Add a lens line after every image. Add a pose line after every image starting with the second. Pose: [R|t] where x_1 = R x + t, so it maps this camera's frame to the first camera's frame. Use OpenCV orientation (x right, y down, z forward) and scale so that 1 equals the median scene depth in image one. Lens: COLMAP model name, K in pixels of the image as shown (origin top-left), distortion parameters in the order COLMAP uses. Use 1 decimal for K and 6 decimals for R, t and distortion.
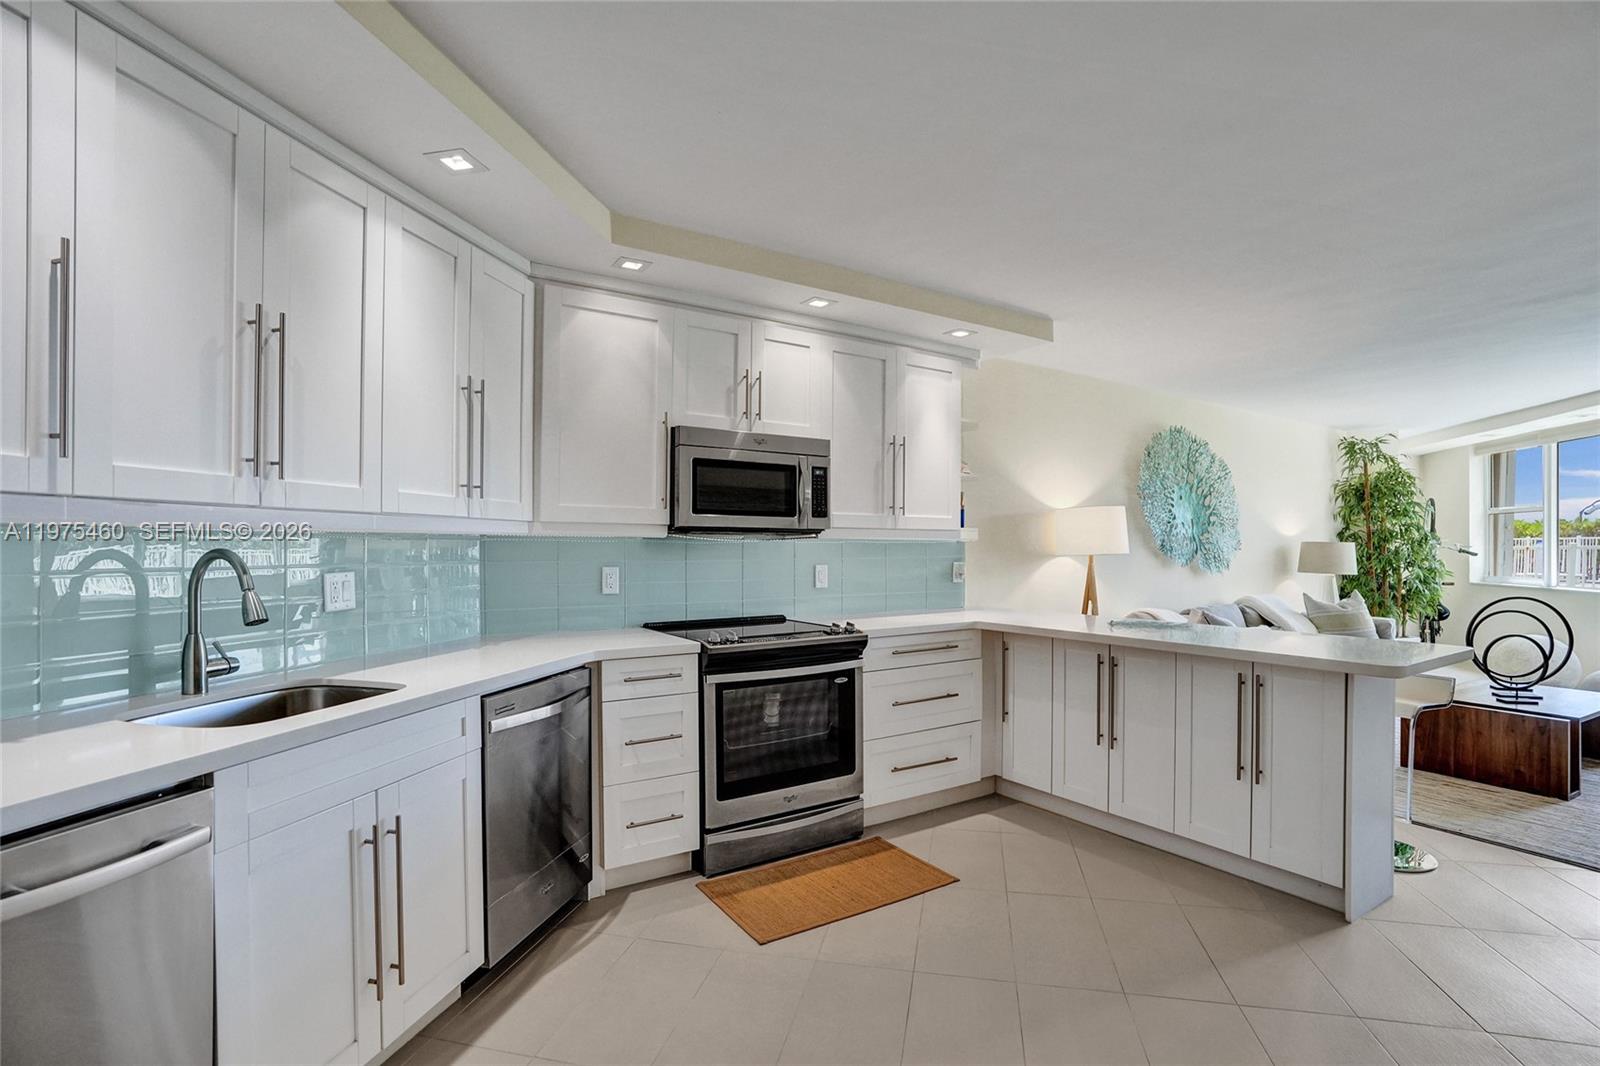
lens RADIAL K [[746.8, 0, 808.6], [0, 746.8, 545.4], [0, 0, 1]] dist [-0.067388, 0.028095]
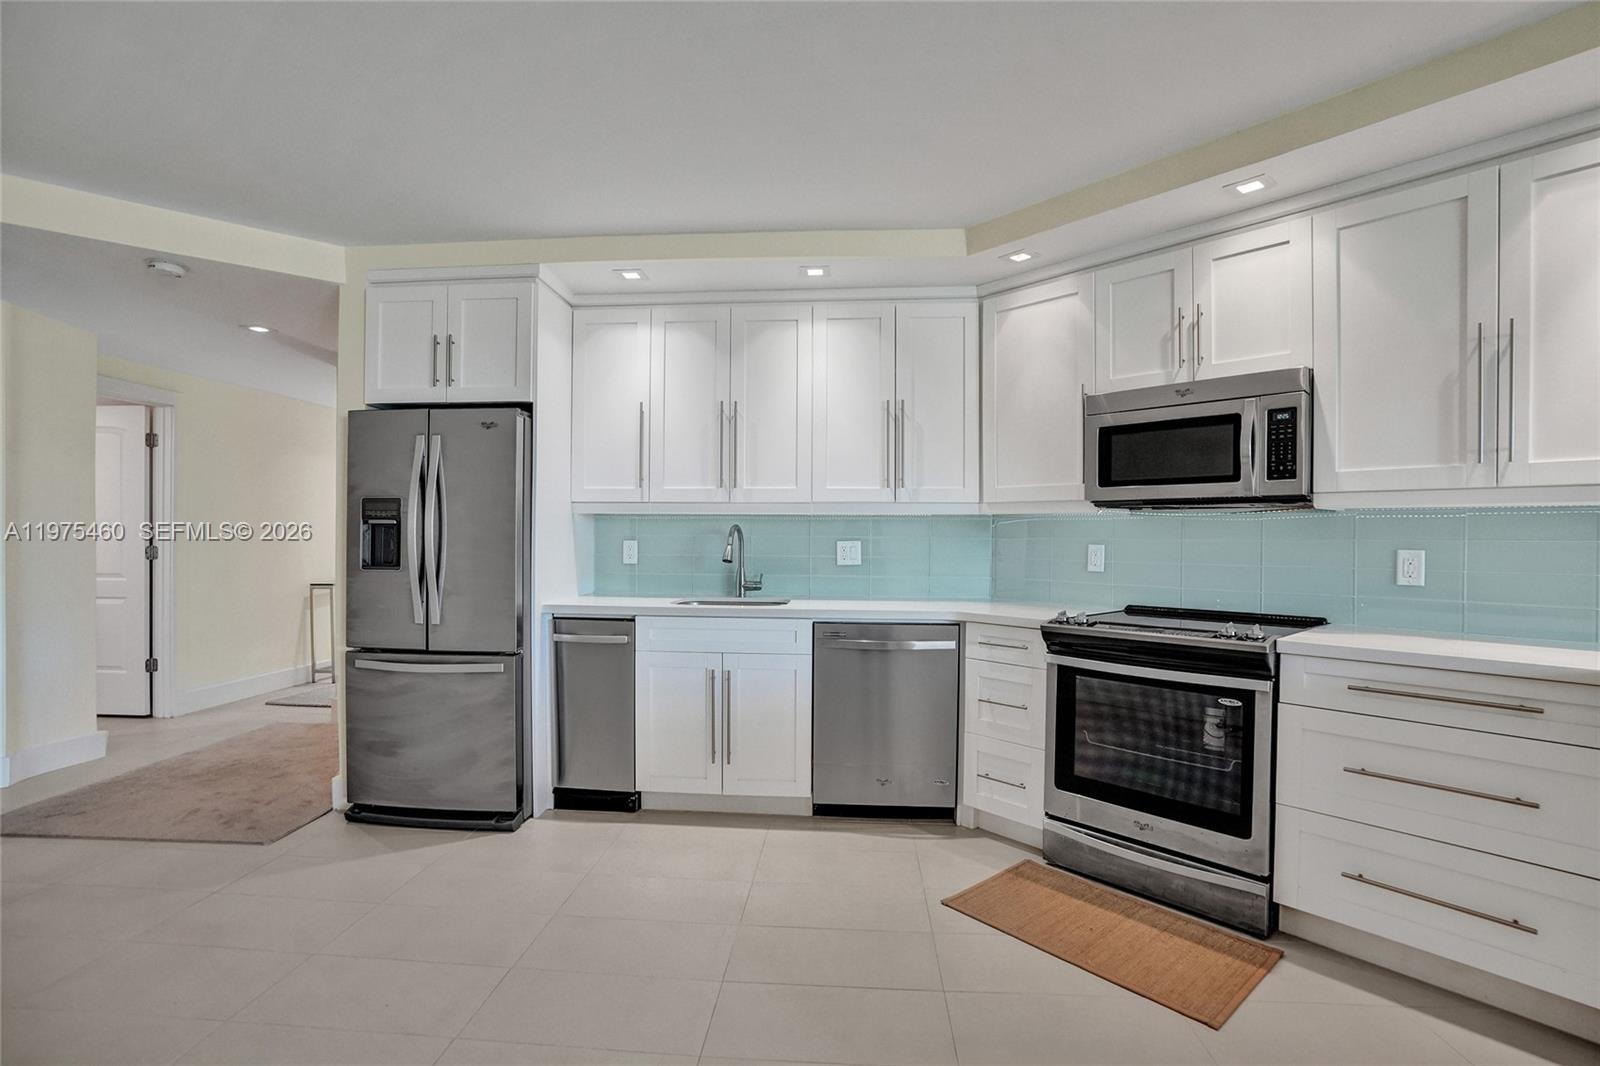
lens RADIAL K [[746.8, 0, 808.6], [0, 746.8, 545.4], [0, 0, 1]] dist [-0.067388, 0.028095]
pose [[0.152513, 0.011046, -0.988240, 0.664752], [-0.004587, 0.999935, 0.010469, 0.021277], [0.988291, 0.002936, 0.152553, 0.470644]]
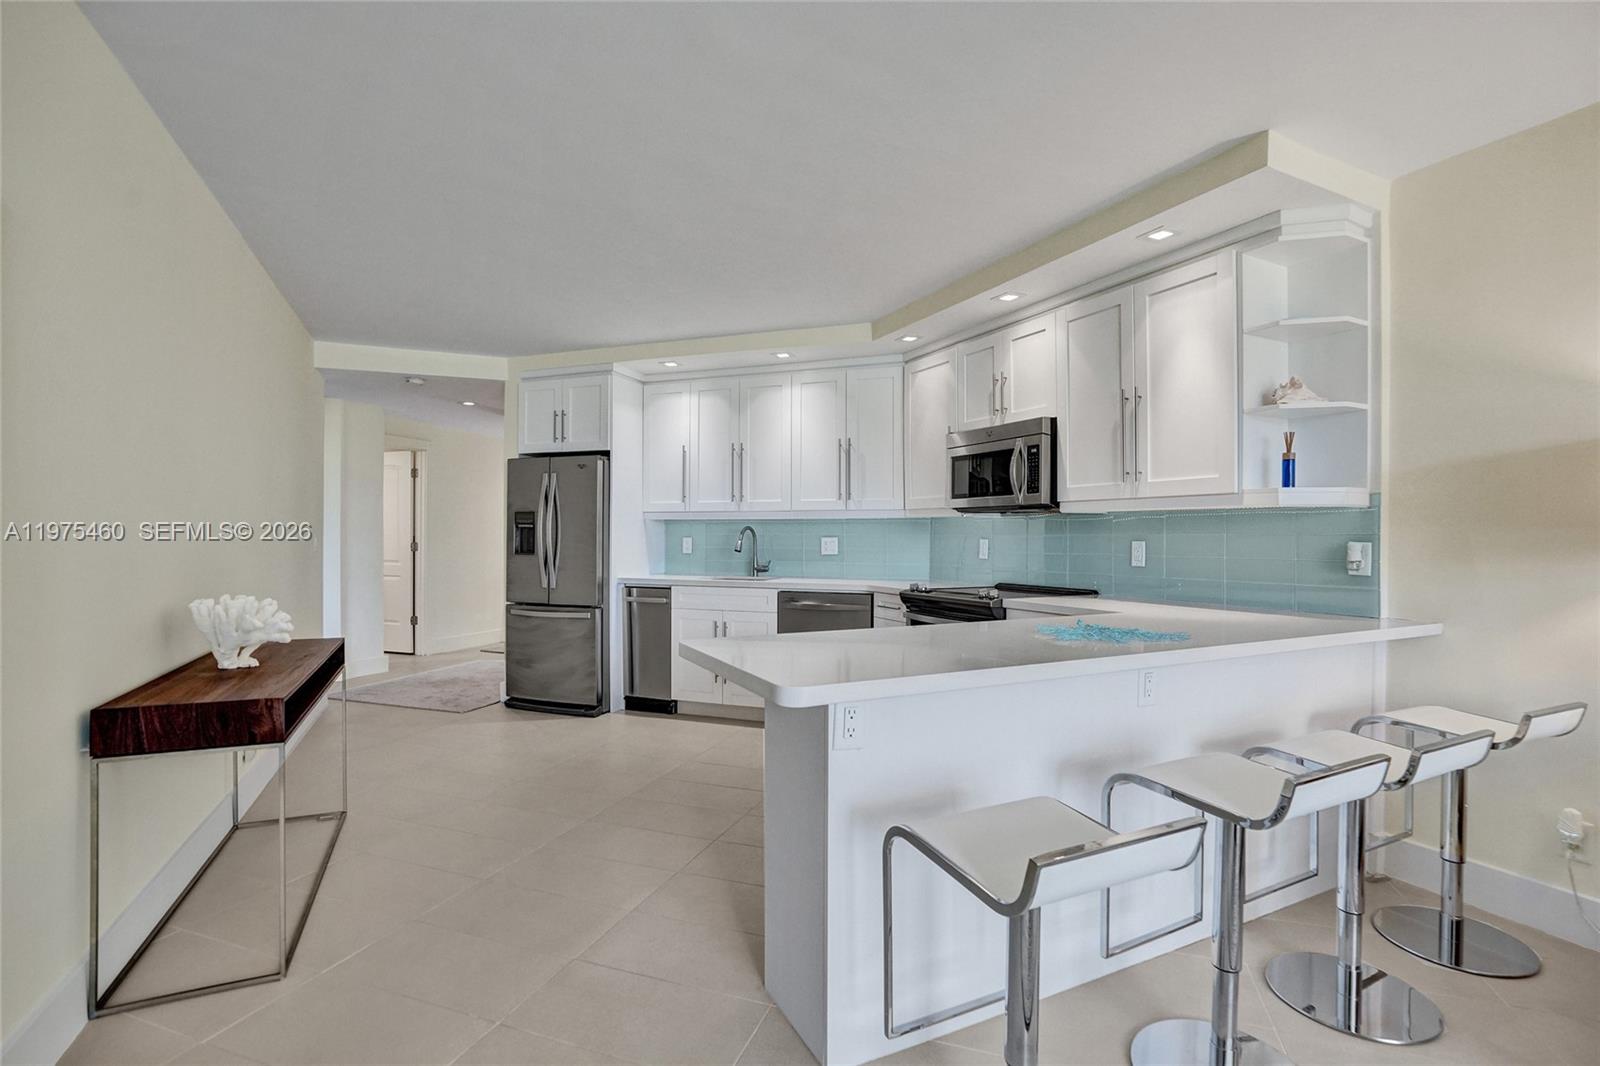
lens RADIAL K [[746.8, 0, 808.6], [0, 746.8, 545.4], [0, 0, 1]] dist [-0.067388, 0.028095]
pose [[-0.111691, 0.009428, -0.993698, 1.142271], [-0.002458, 0.999949, 0.009763, 0.027931], [0.993740, 0.003533, -0.111662, 0.843294]]
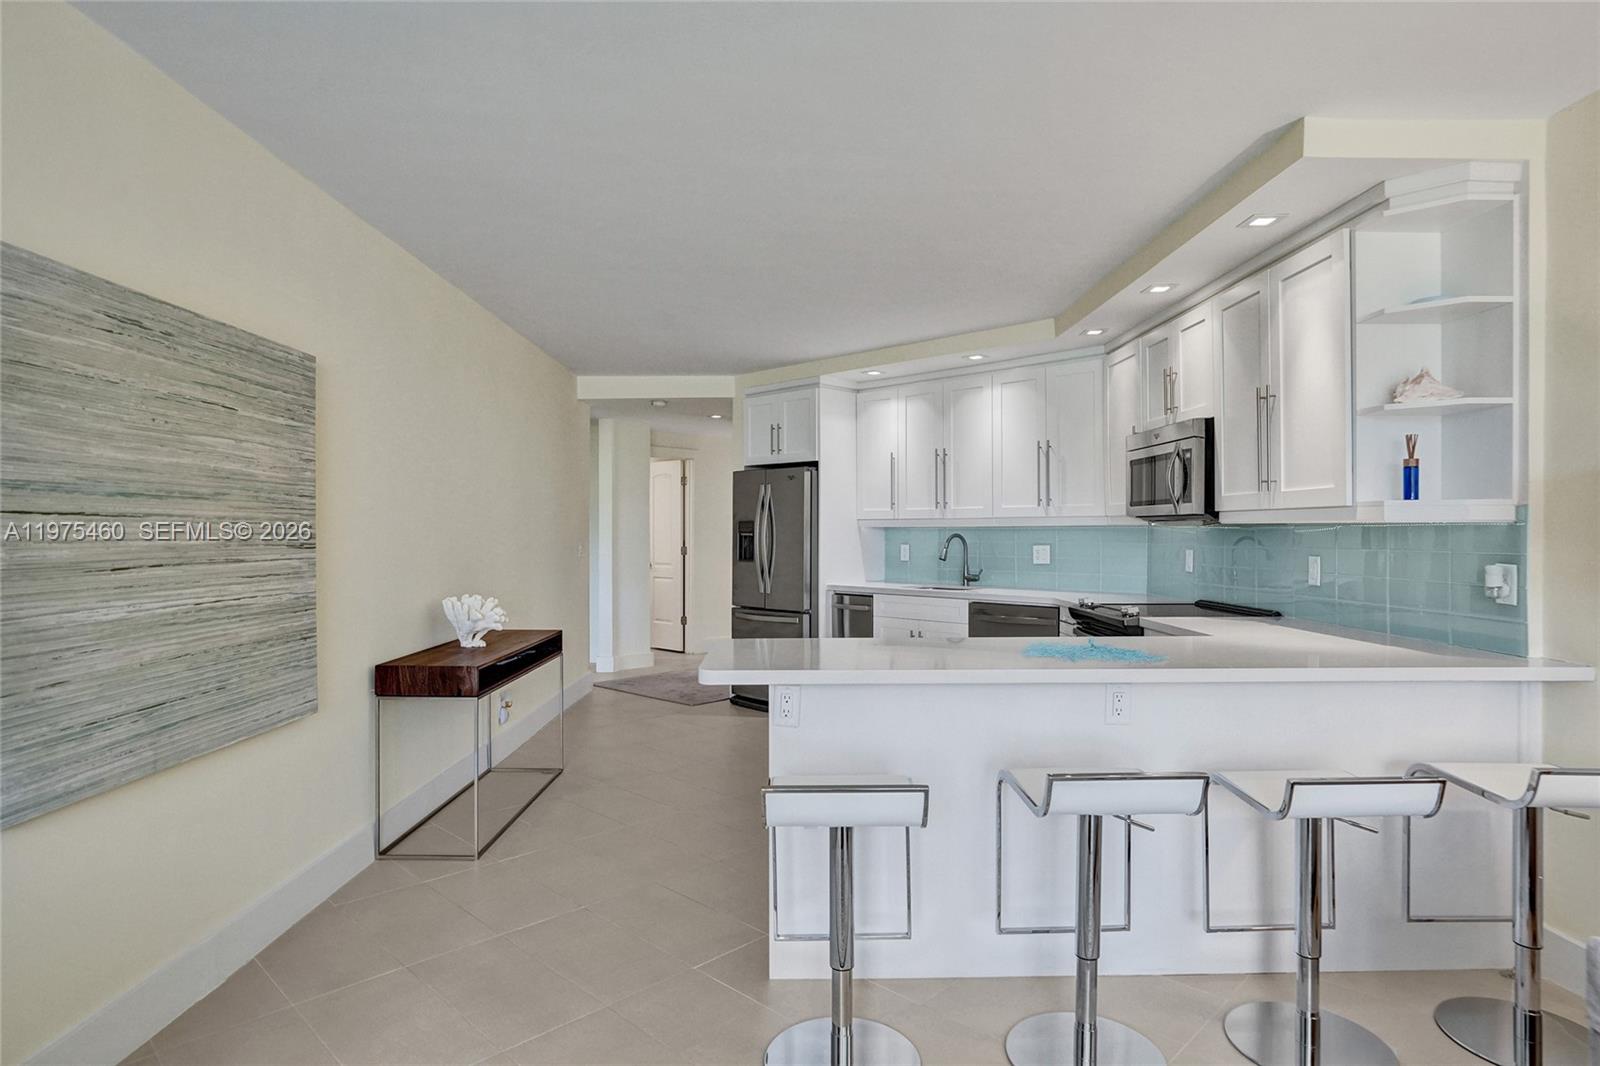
lens RADIAL K [[894.3, 0, 801.9], [0, 894.3, 538.2], [0, 0, 1]] dist [-0.024798, 0.001990]
pose [[-0.526408, 0.005903, -0.850212, 1.301790], [0.001936, 0.999982, 0.005744, 0.000893], [0.850230, 0.001378, -0.526410, 1.239011]]
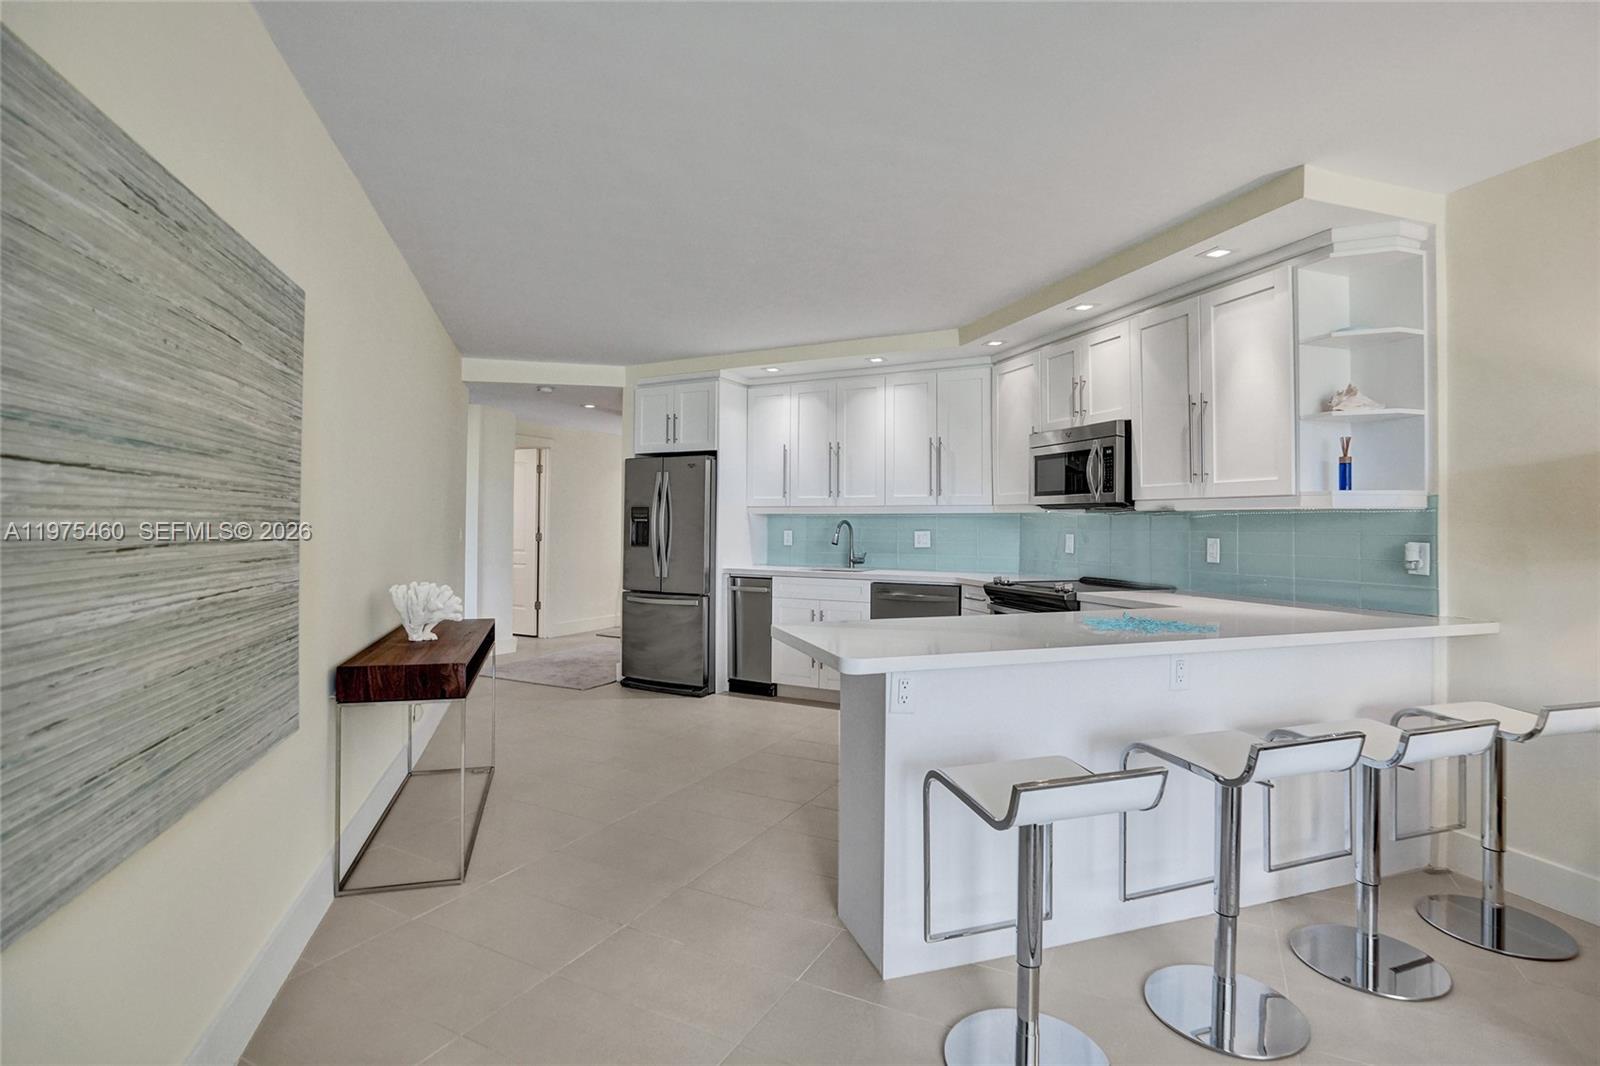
lens RADIAL K [[780.2, 0, 807.6], [0, 780.2, 513.4], [0, 0, 1]] dist [-0.049166, 0.010342]
pose [[-0.254688, -0.014542, -0.966914, 1.296738], [-0.003743, 0.999894, -0.014052, 0.011991], [0.967016, 0.000040, -0.254715, 0.904753]]
